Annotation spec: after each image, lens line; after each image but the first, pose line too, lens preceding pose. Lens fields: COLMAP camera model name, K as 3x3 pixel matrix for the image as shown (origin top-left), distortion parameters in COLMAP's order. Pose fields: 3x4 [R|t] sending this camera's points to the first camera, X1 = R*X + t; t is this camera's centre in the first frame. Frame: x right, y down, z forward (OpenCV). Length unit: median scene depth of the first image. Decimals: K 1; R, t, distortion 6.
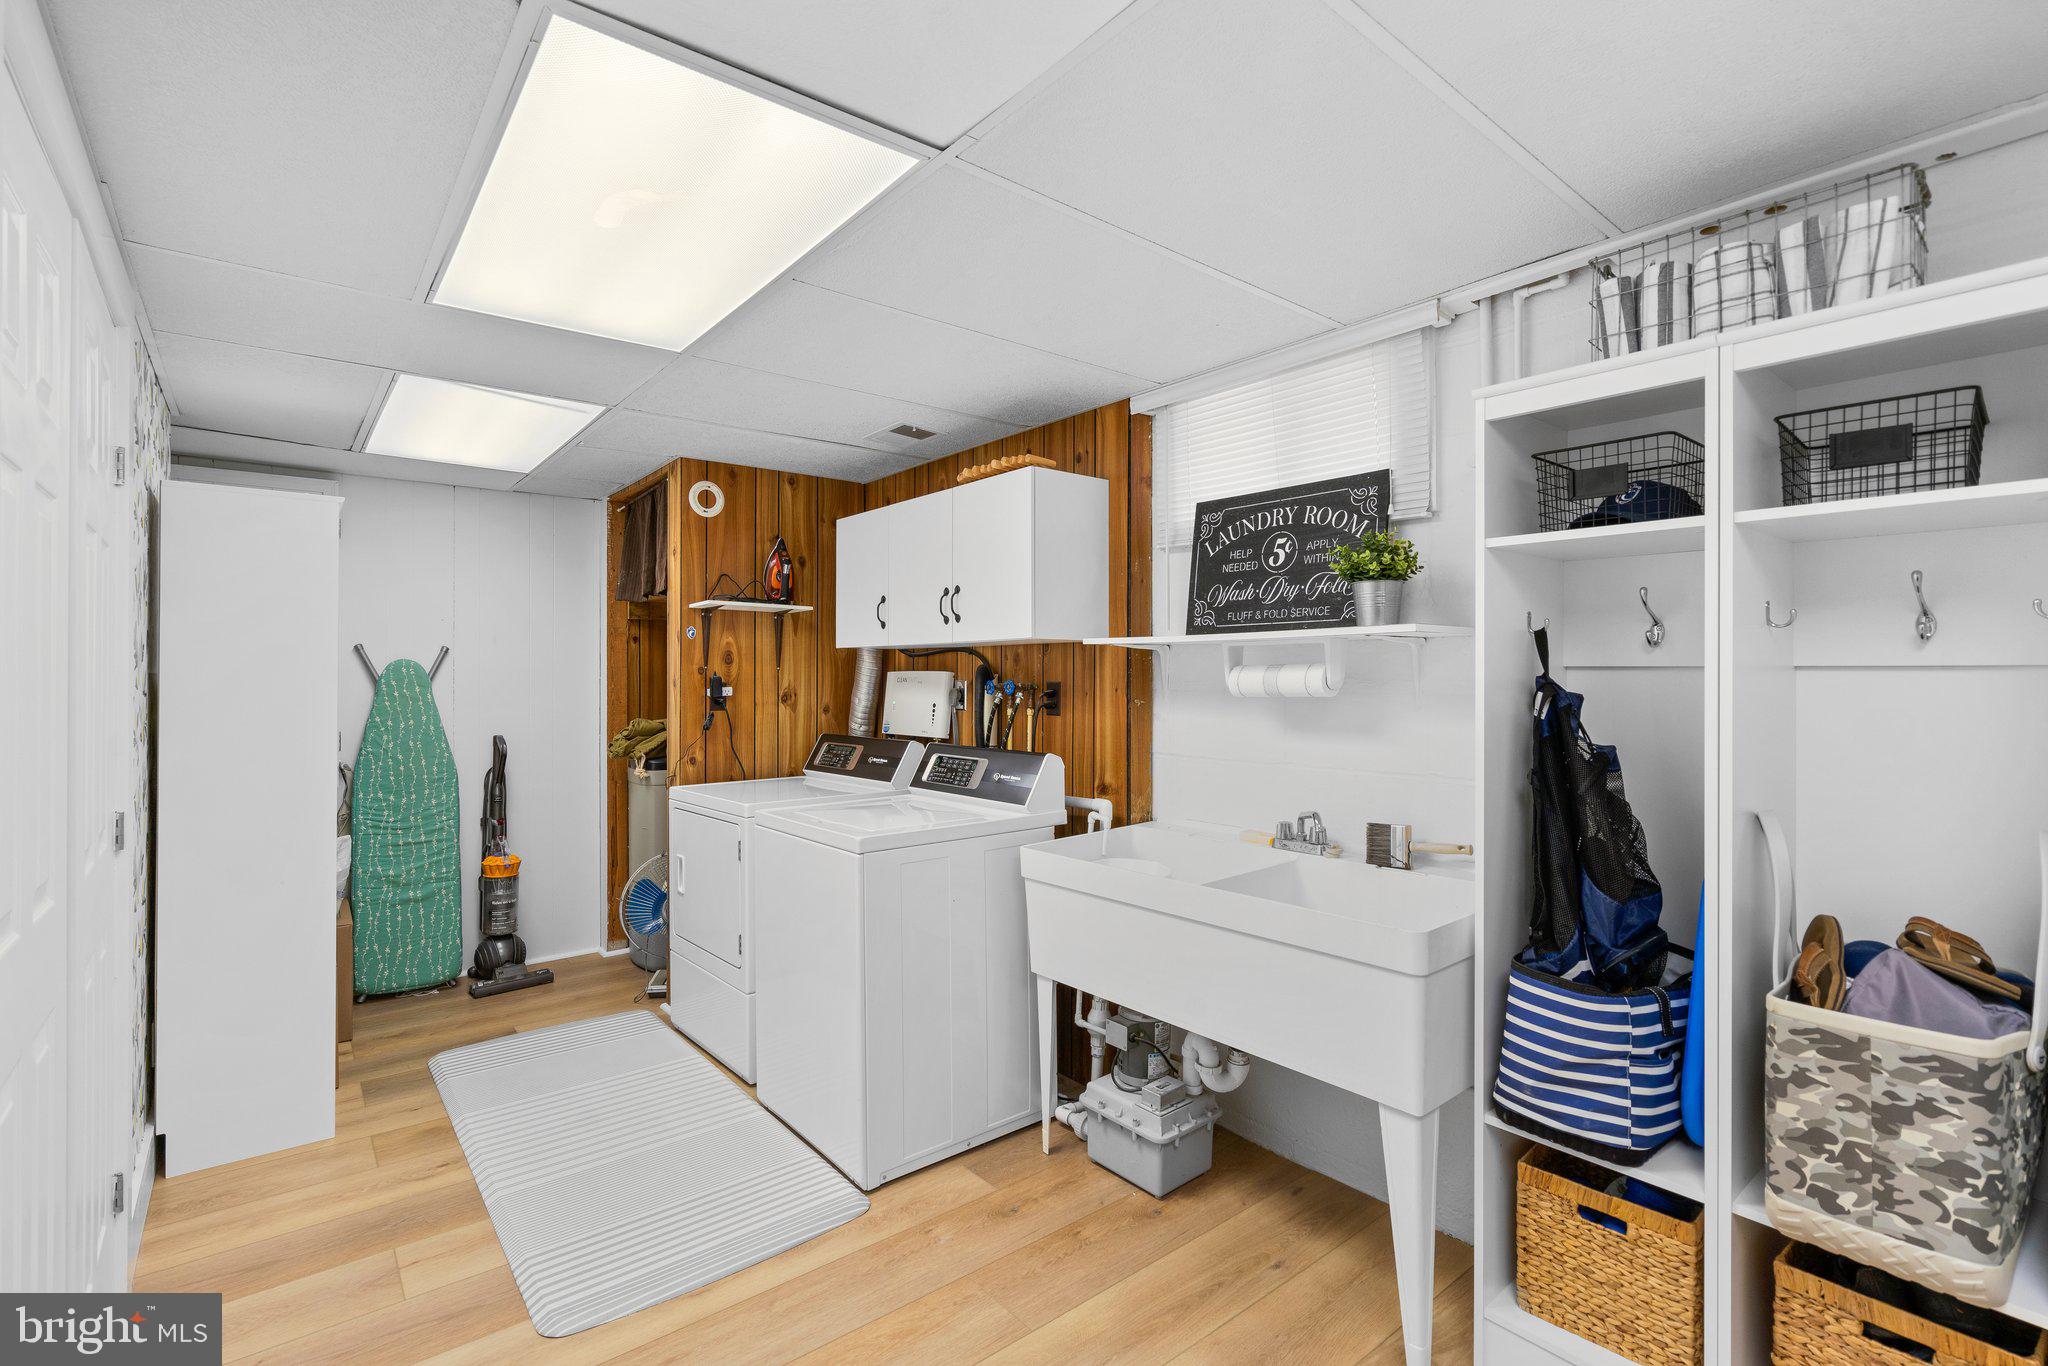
lens RADIAL K [[940.6, 0, 1028.3], [0, 940.6, 669.6], [0, 0, 1]] dist [-0.007841, 0.004998]
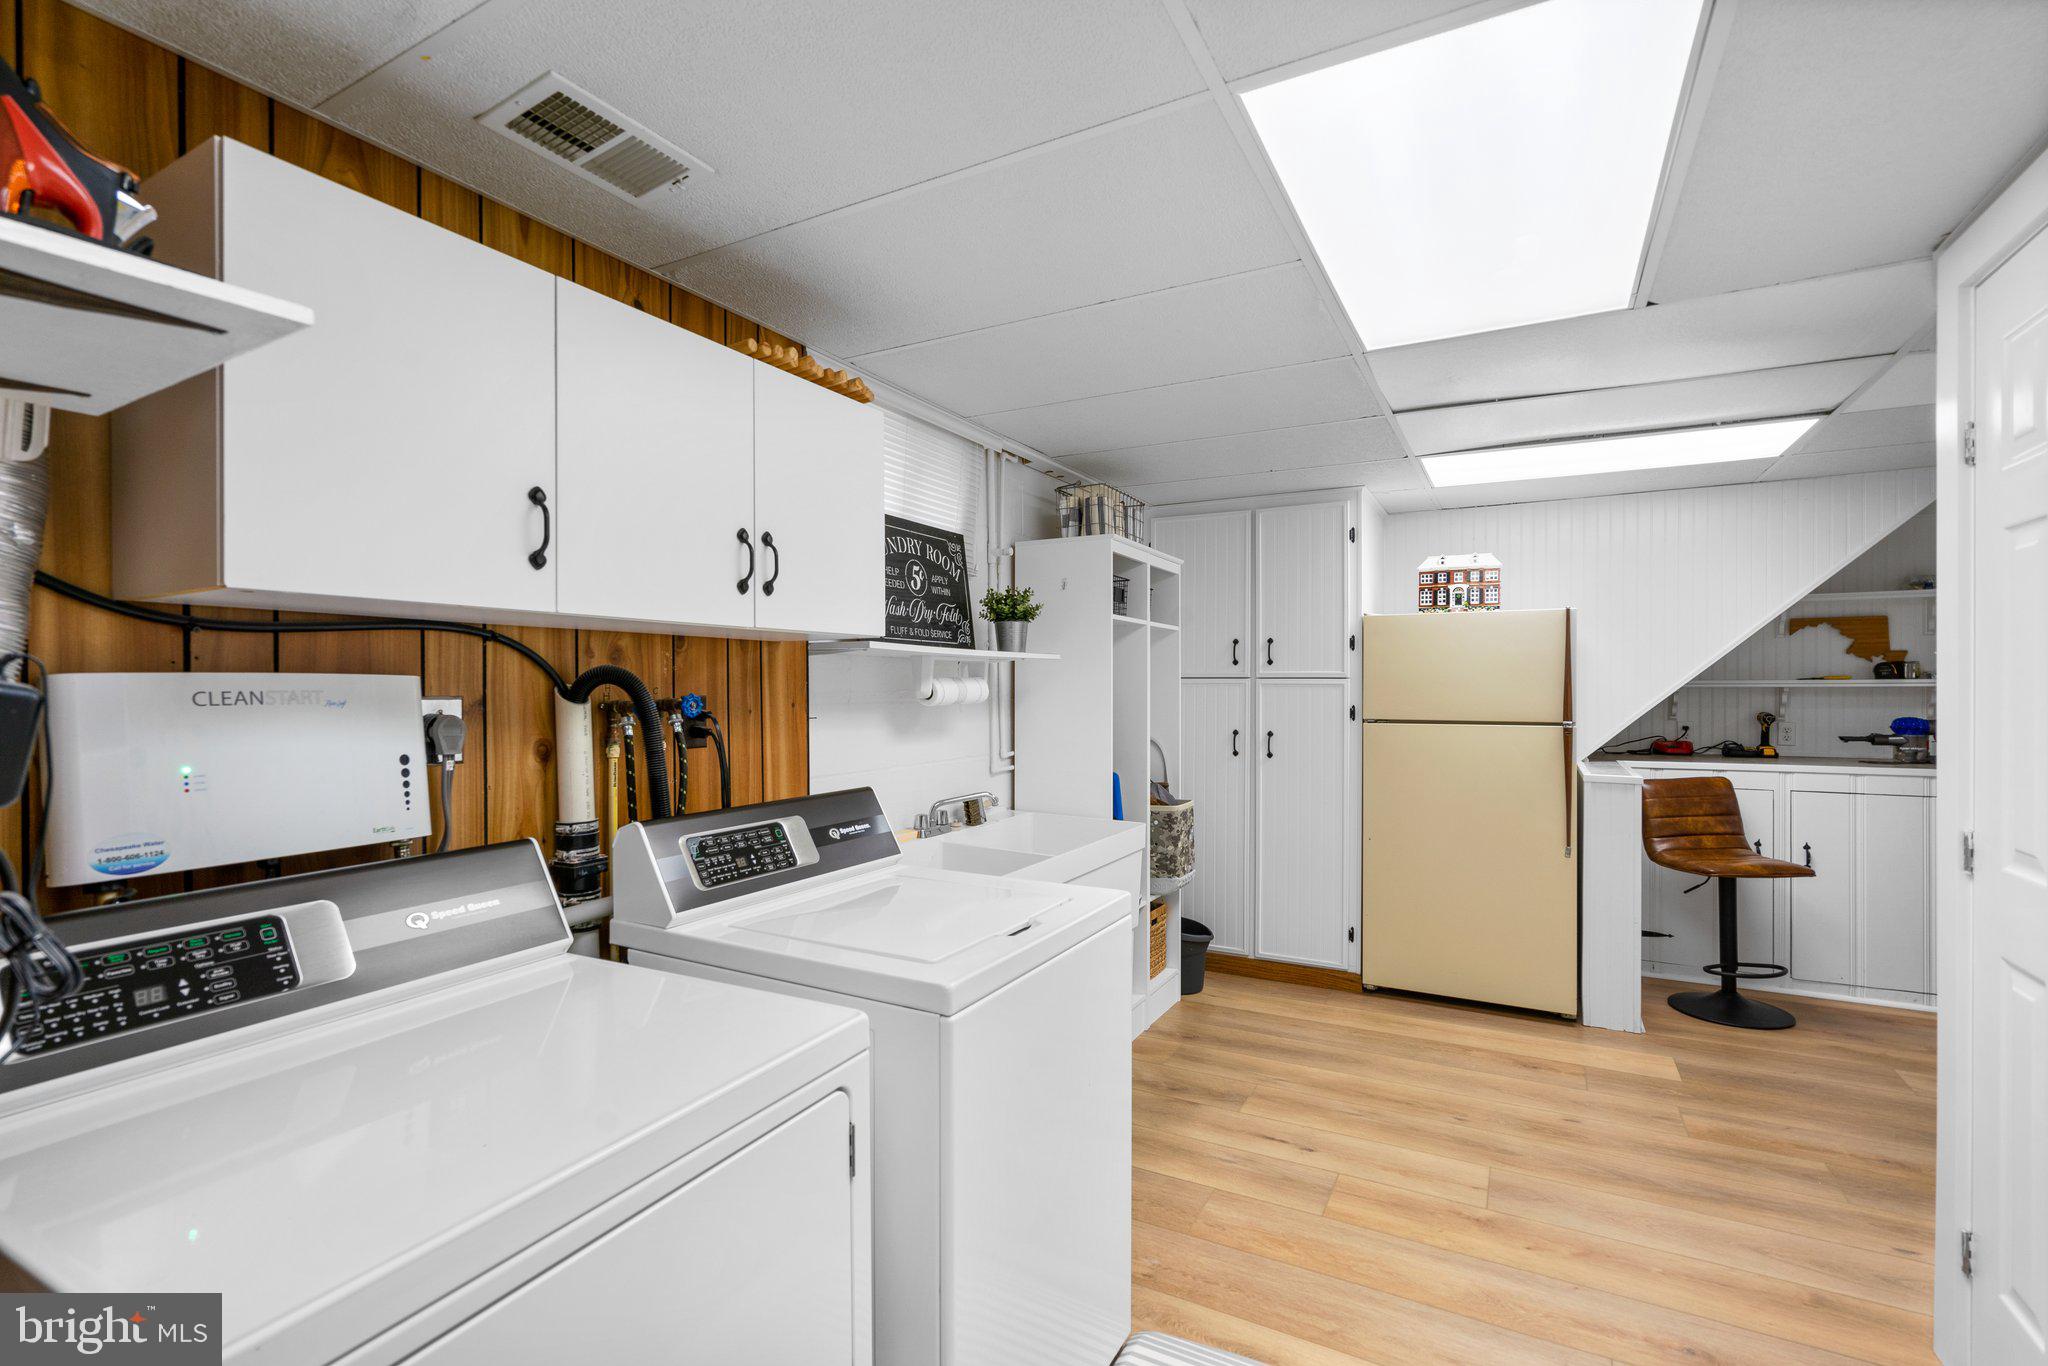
lens RADIAL K [[940.6, 0, 1021.5], [0, 940.6, 698.8], [0, 0, 1]] dist [-0.007841, 0.004998]
pose [[-0.382420, 0.001803, 0.923987, -0.839068], [0.010005, 0.999948, 0.002190, 0.019600], [-0.923935, 0.010082, -0.382418, 1.337127]]
